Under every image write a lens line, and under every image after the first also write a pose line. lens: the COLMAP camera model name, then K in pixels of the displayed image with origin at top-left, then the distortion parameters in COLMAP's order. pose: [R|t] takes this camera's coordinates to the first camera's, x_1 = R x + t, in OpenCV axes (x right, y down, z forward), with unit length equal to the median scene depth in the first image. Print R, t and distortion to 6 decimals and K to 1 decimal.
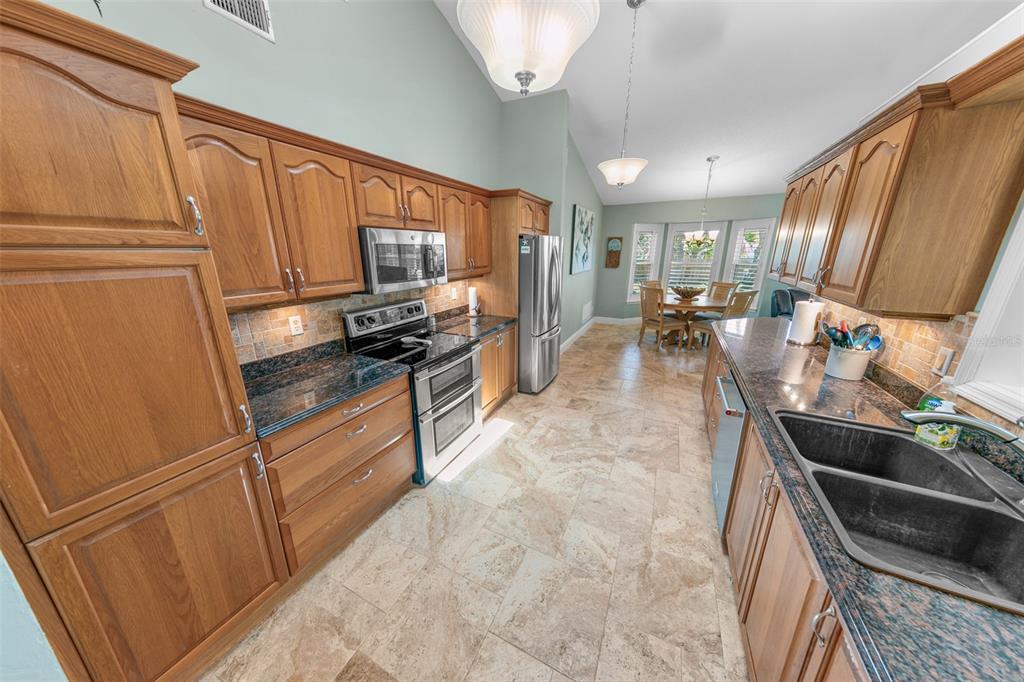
lens RADIAL K [[314.2, 0, 510.3], [0, 314.2, 342.0], [0, 0, 1]] dist [0.000844, 0.000043]
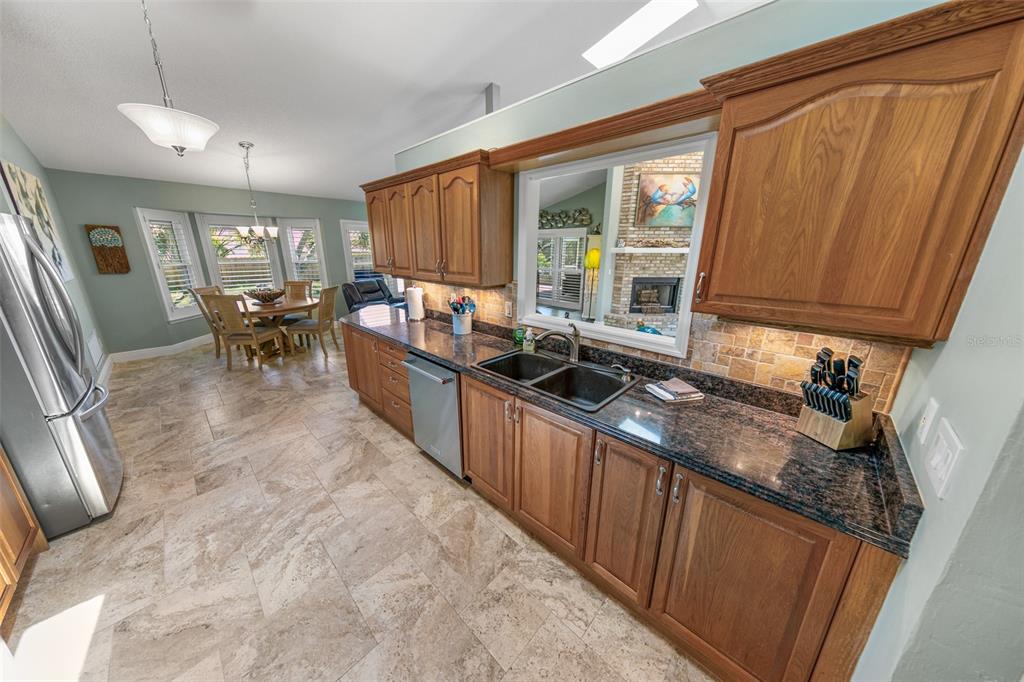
lens RADIAL K [[314.2, 0, 510.3], [0, 314.2, 342.0], [0, 0, 1]] dist [0.000844, 0.000043]
pose [[0.297583, -0.264253, 0.917396, -0.189383], [0.259837, 0.947073, 0.188516, -0.054029], [-0.918656, 0.182274, 0.350495, 0.202216]]
